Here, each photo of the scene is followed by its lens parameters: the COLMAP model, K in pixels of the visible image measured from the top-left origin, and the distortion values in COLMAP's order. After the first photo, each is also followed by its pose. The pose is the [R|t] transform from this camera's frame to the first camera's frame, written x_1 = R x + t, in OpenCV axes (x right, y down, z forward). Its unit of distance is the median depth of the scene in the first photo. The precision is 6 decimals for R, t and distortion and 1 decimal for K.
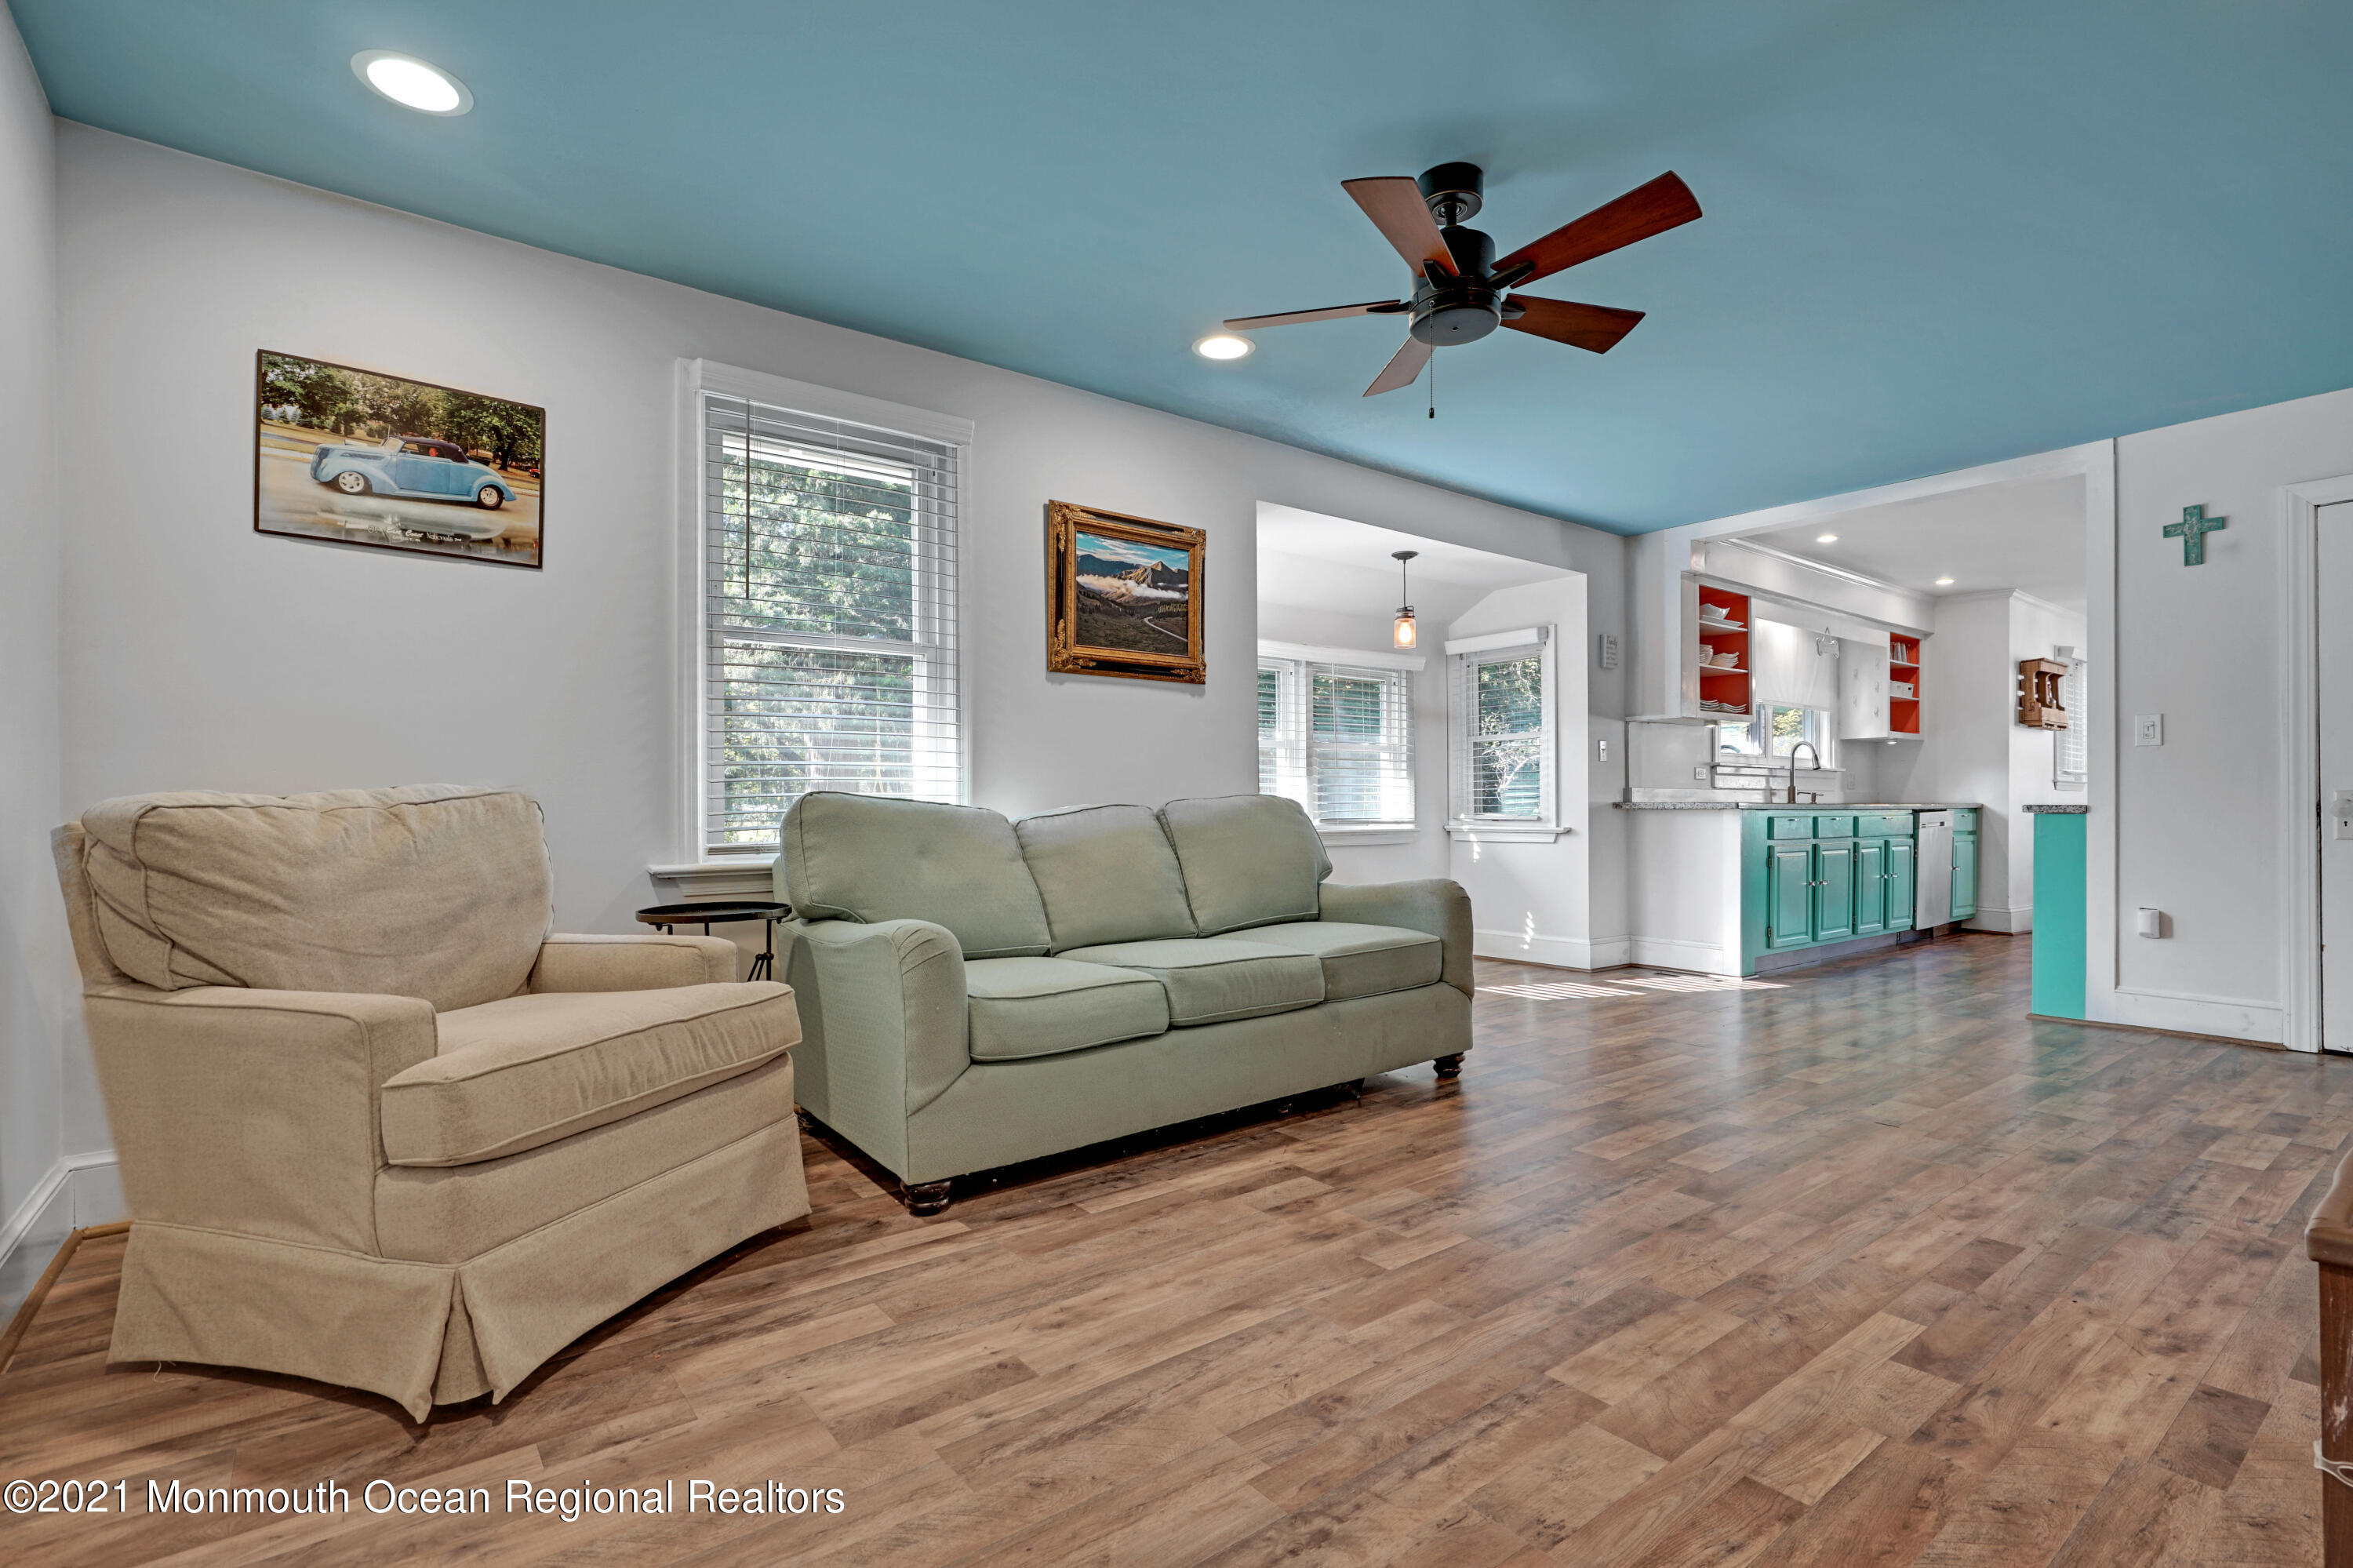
lens RADIAL K [[1095.0, 0, 1170.8], [0, 1095.0, 803.7], [0, 0, 1]] dist [-0.006170, 0.003087]
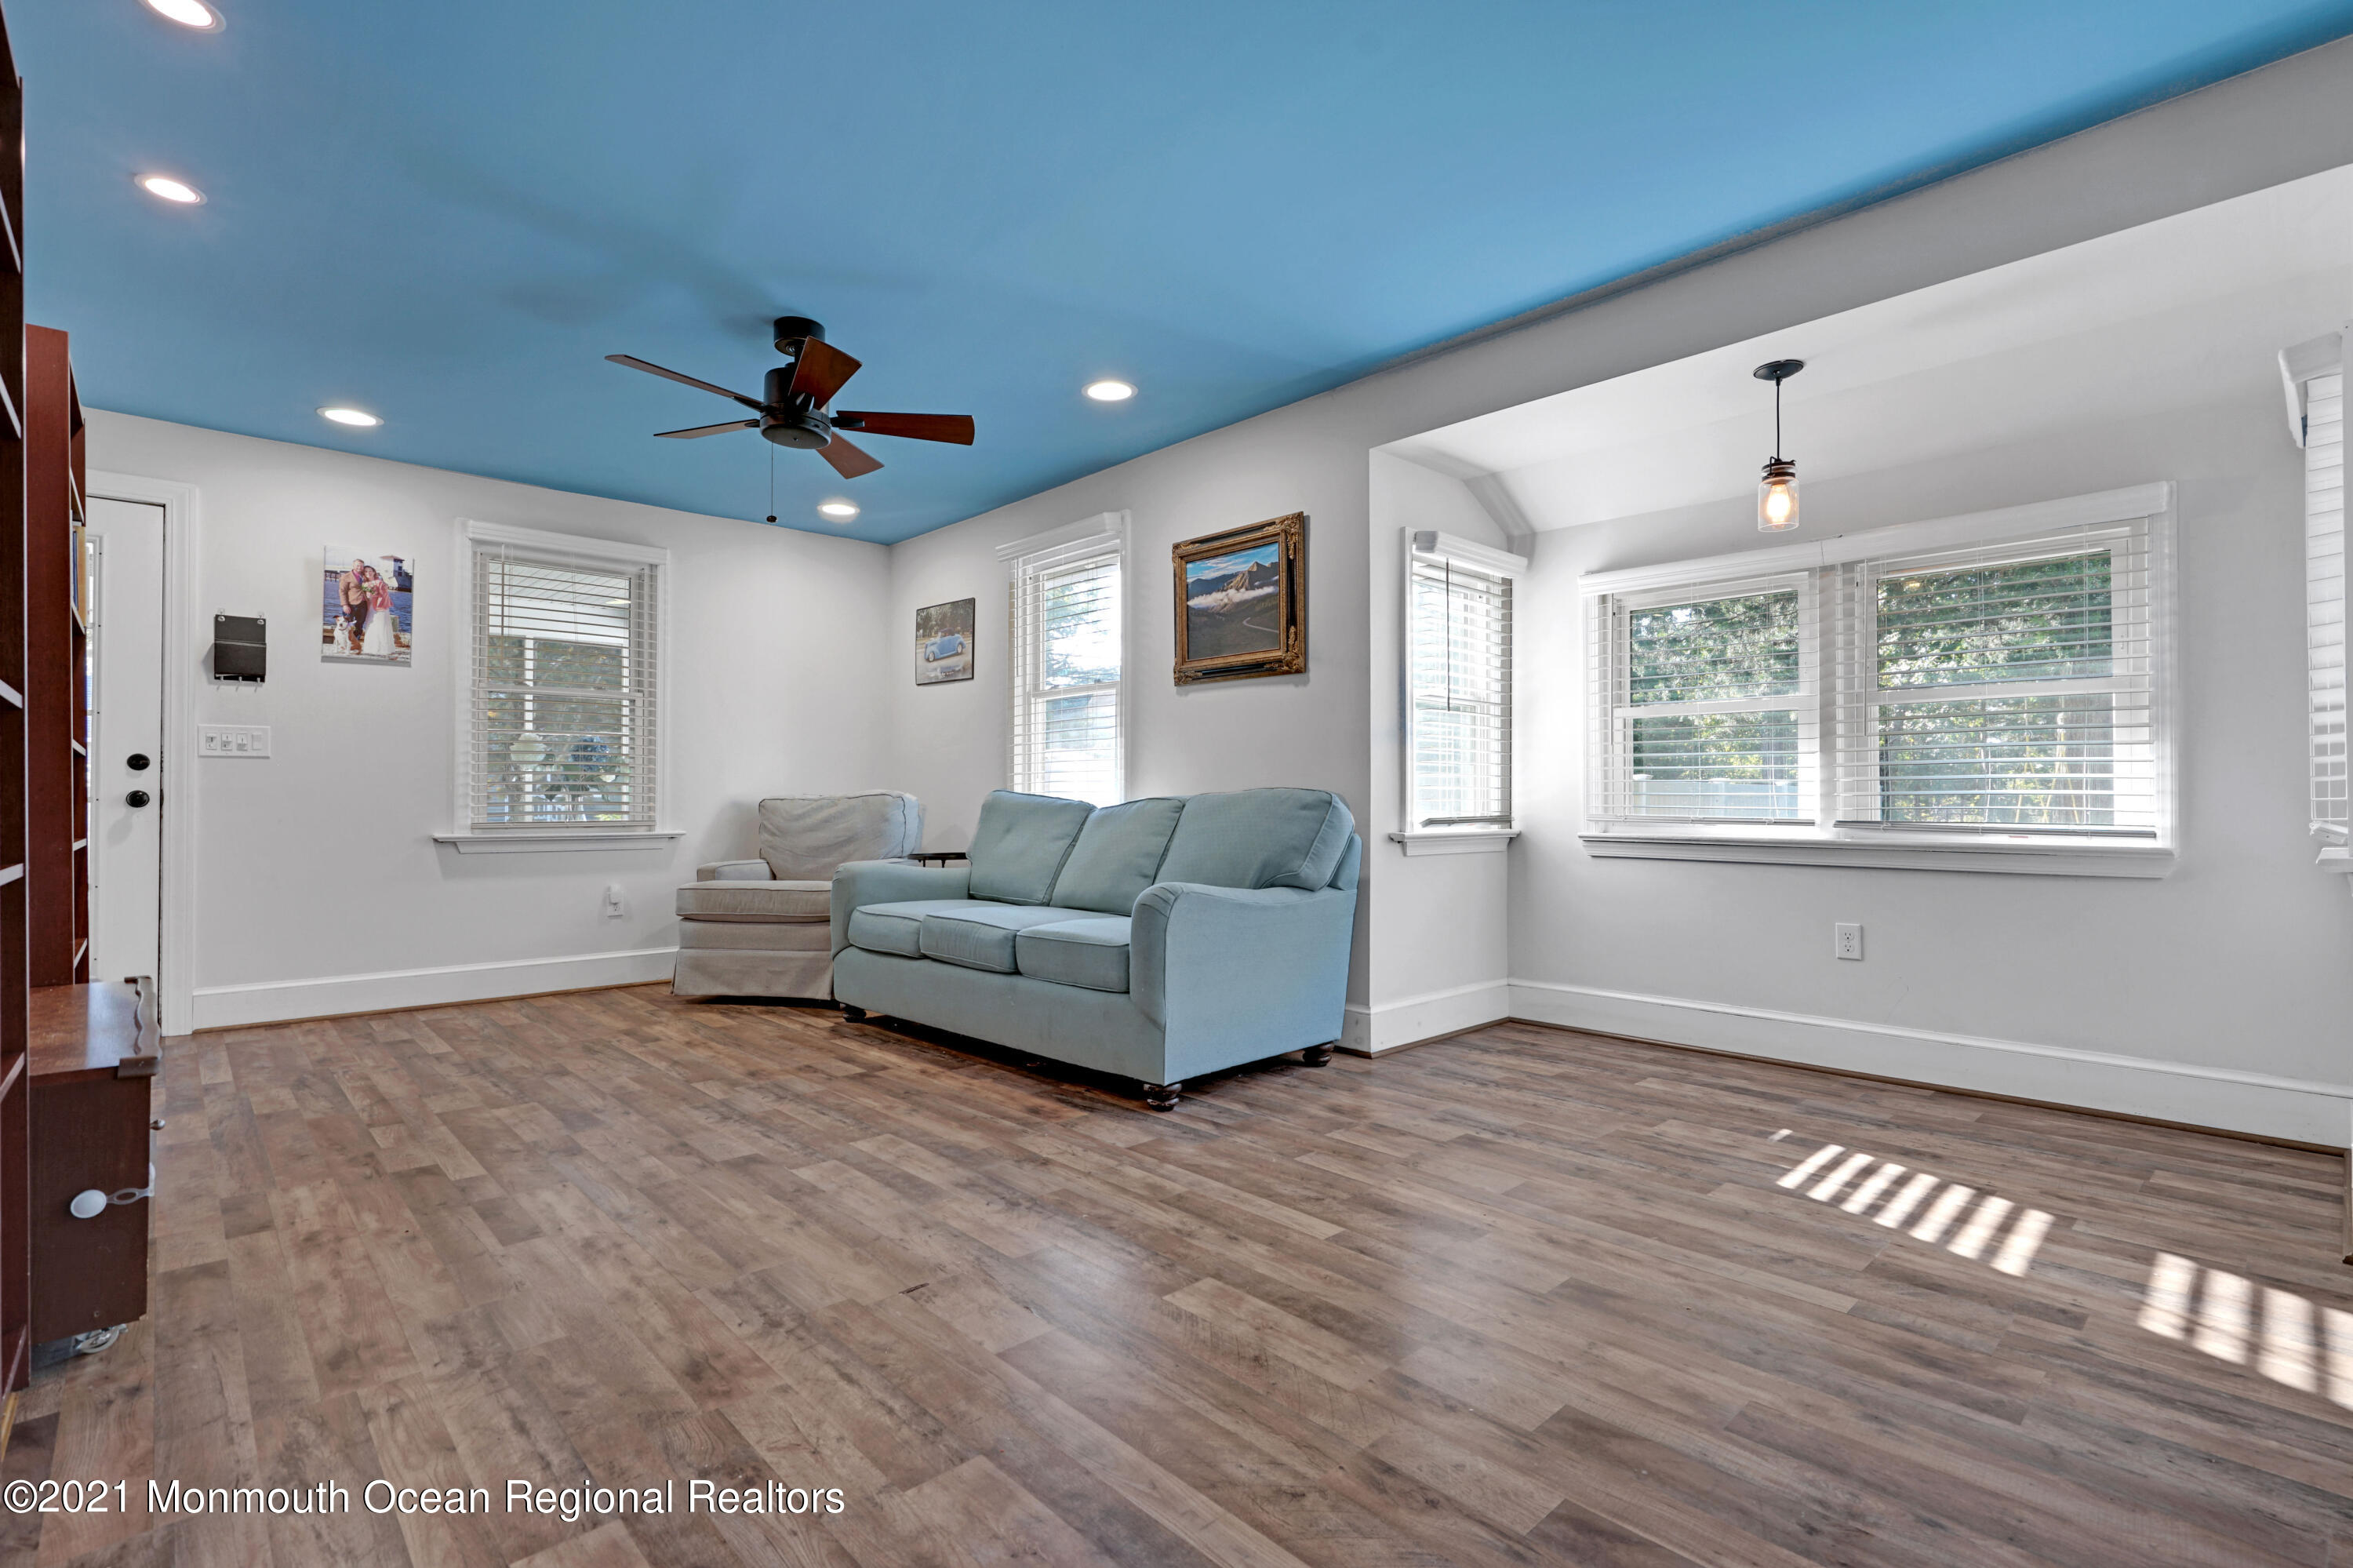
lens RADIAL K [[1095.0, 0, 1182.7], [0, 1095.0, 784.9], [0, 0, 1]] dist [-0.006170, 0.003087]
pose [[0.099821, -0.010414, -0.994951, 1.495251], [0.002089, 0.999945, -0.010257, -0.001988], [0.995003, -0.001055, 0.099837, 1.232723]]
